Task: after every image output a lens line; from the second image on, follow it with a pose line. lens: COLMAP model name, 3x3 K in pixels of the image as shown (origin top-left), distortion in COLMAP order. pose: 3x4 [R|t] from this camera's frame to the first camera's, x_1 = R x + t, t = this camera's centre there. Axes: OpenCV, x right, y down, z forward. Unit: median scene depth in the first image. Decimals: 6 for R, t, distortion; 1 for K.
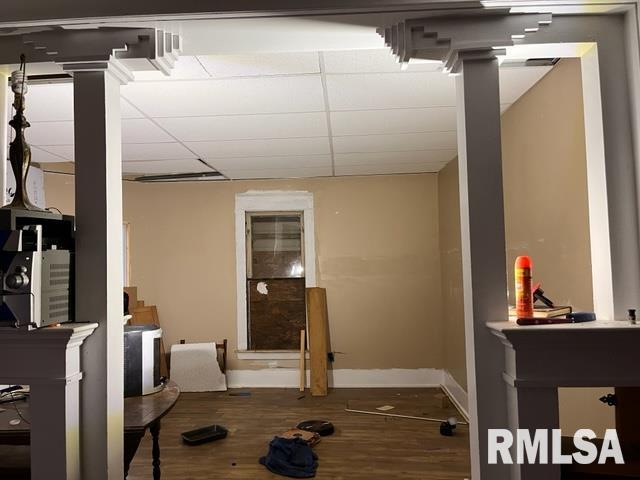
lens RADIAL K [[486.7, 0, 320.1], [0, 486.7, 238.0], [0, 0, 1]] dist [0.042003, -0.028365]
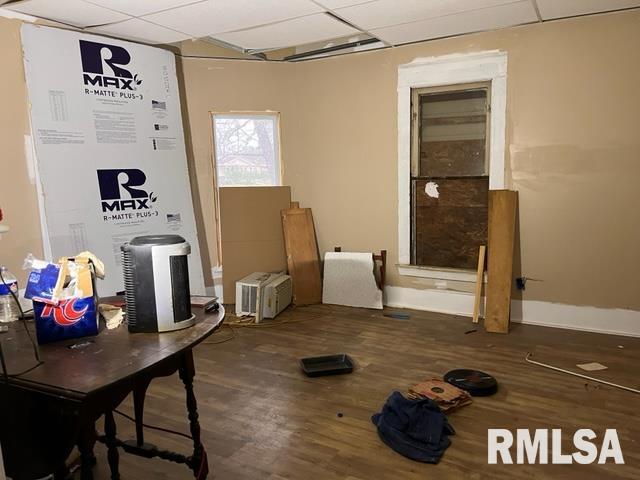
lens RADIAL K [[486.7, 0, 318.1], [0, 486.7, 243.6], [0, 0, 1]] dist [0.042003, -0.028365]
pose [[0.896366, 0.063141, -0.438796, 0.071033], [0.030027, 0.978885, 0.202196, 0.024835], [0.442297, -0.194417, 0.875543, 0.227504]]
